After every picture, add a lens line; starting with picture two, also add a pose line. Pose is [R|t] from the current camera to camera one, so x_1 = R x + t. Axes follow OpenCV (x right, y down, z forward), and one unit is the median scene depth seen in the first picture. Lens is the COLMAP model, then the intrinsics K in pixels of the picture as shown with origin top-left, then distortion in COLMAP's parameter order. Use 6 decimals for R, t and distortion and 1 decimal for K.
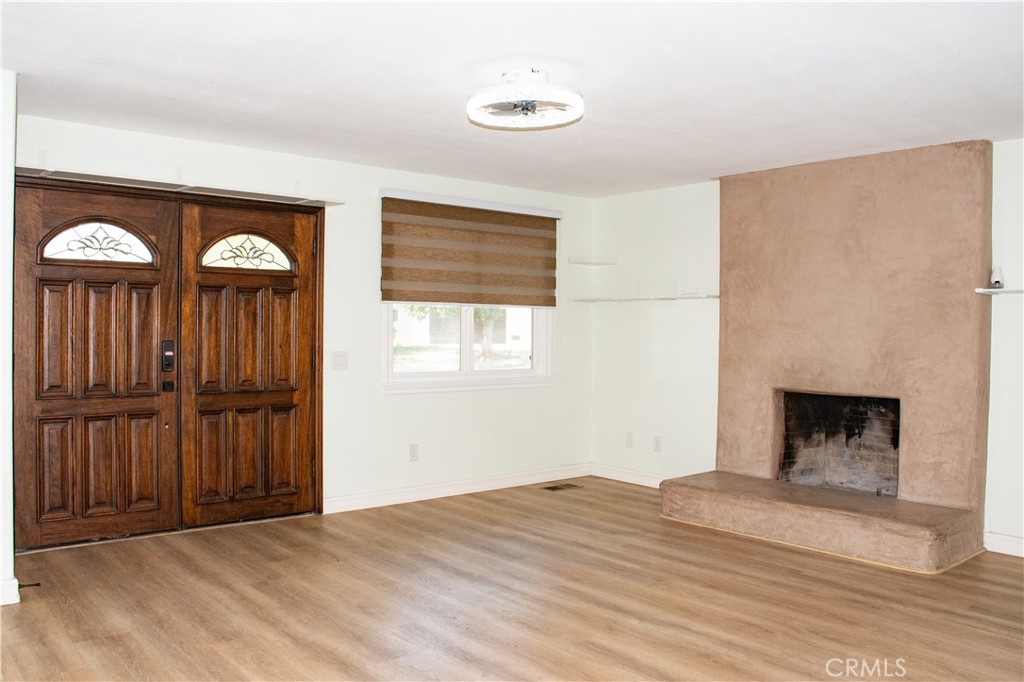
lens RADIAL K [[809.6, 0, 505.4], [0, 809.6, 339.5], [0, 0, 1]] dist [-0.148533, 0.106725]
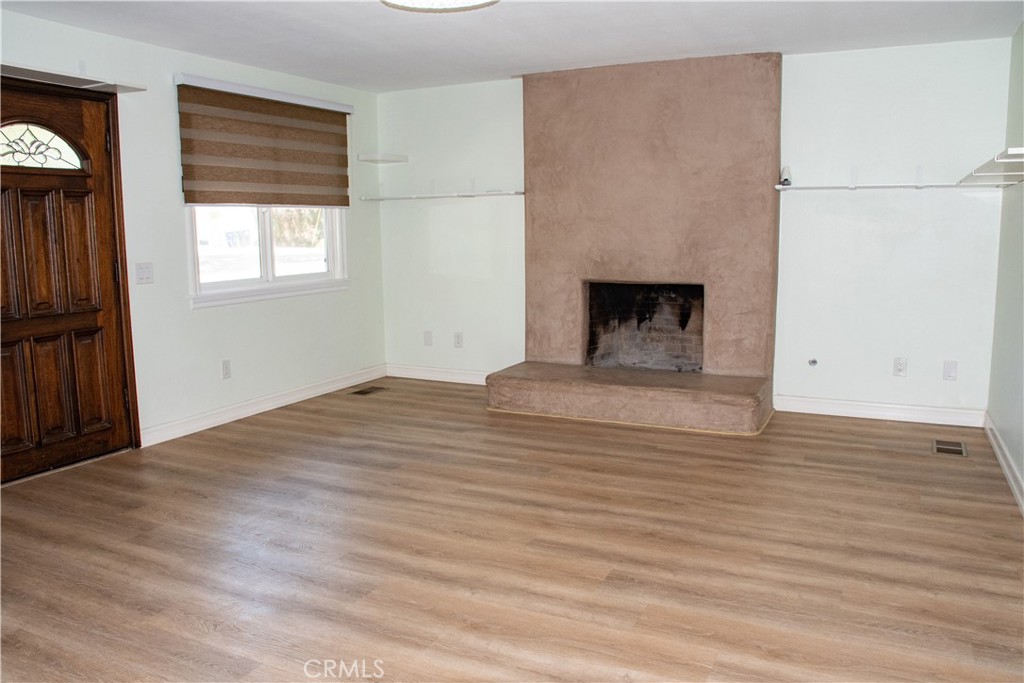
lens RADIAL K [[783.5, 0, 489.6], [0, 783.5, 340.0], [0, 0, 1]] dist [-0.153679, 0.111259]
pose [[0.922618, -0.077380, 0.377874, -0.191453], [0.028081, 0.990546, 0.134277, -0.002846], [-0.384691, -0.113275, 0.916068, 0.094305]]
